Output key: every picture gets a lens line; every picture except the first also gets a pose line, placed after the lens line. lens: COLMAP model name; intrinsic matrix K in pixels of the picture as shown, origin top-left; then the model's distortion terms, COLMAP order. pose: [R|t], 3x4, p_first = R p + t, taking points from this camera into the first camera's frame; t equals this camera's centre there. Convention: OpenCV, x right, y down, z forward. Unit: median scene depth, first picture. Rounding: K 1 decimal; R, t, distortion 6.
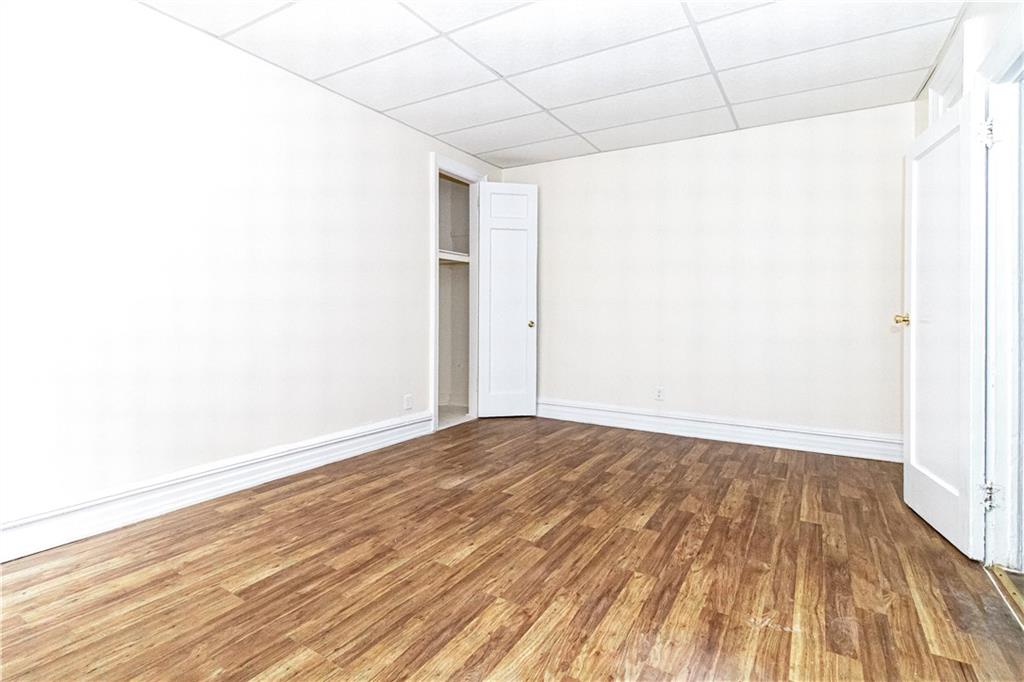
lens RADIAL K [[486.1, 0, 508.2], [0, 486.1, 314.3], [0, 0, 1]] dist [0.002444, 0.000141]
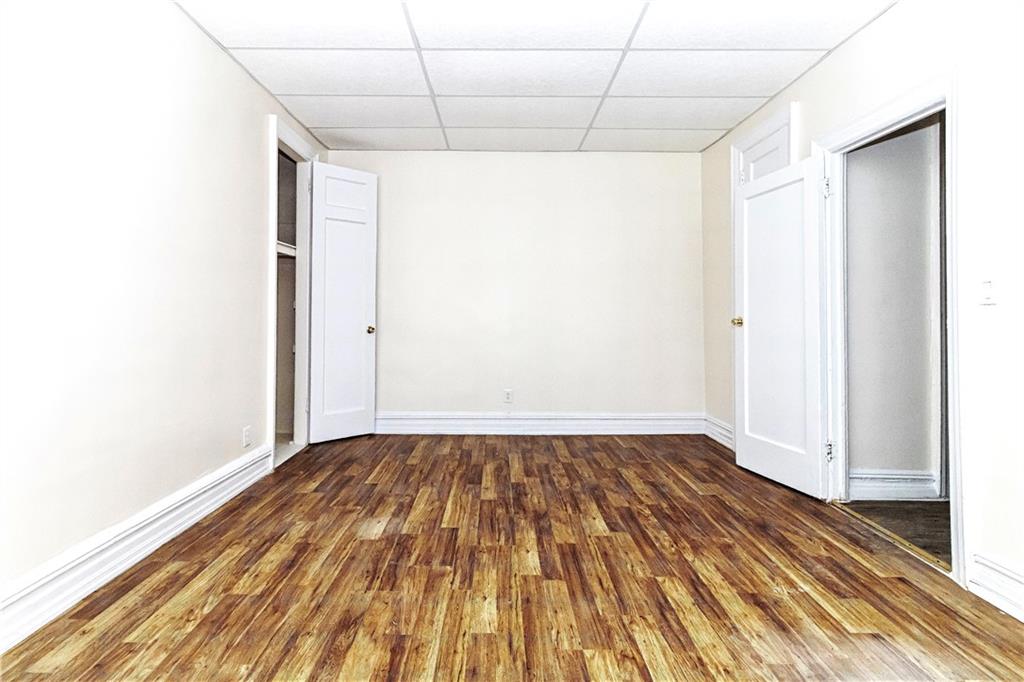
lens RADIAL K [[492.8, 0, 485.8], [0, 492.8, 309.1], [0, 0, 1]] dist [0.002981, 0.000105]
pose [[0.861361, 0.002069, 0.507990, -0.469767], [0.005368, 0.999899, -0.013176, -0.010316], [-0.507966, 0.014076, 0.861262, 0.246046]]
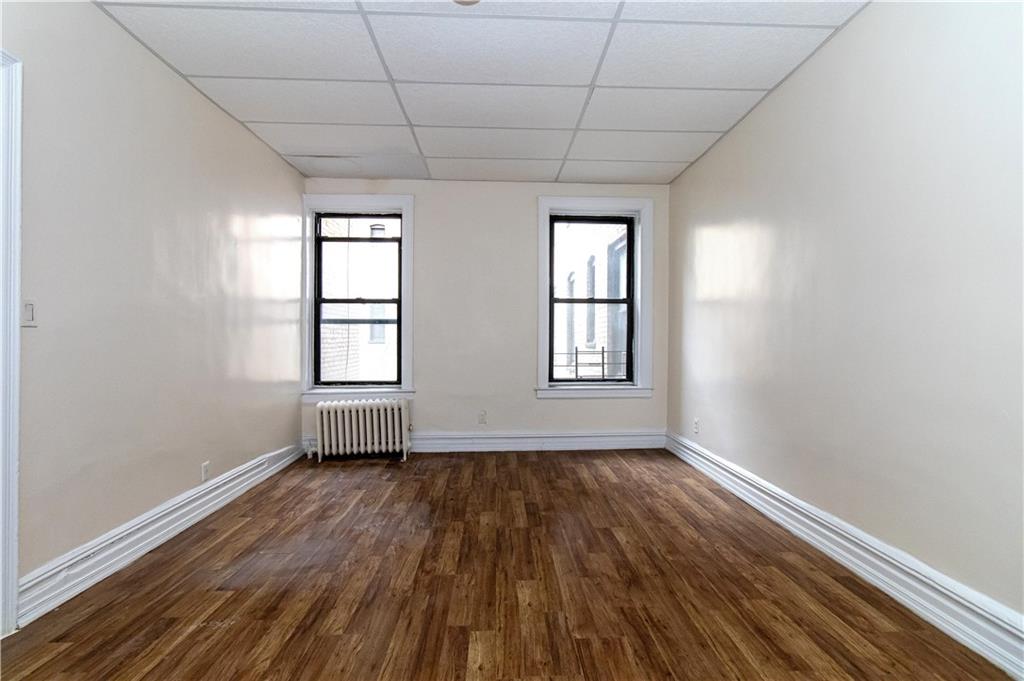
lens RADIAL K [[492.3, 0, 508.1], [0, 492.3, 337.8], [0, 0, 1]] dist [-0.000048, 0.000353]
pose [[-0.836238, -0.011199, -0.548252, 0.425254], [-0.009540, 0.999937, -0.005874, -0.008935], [0.548283, 0.000319, -0.836293, 1.612635]]
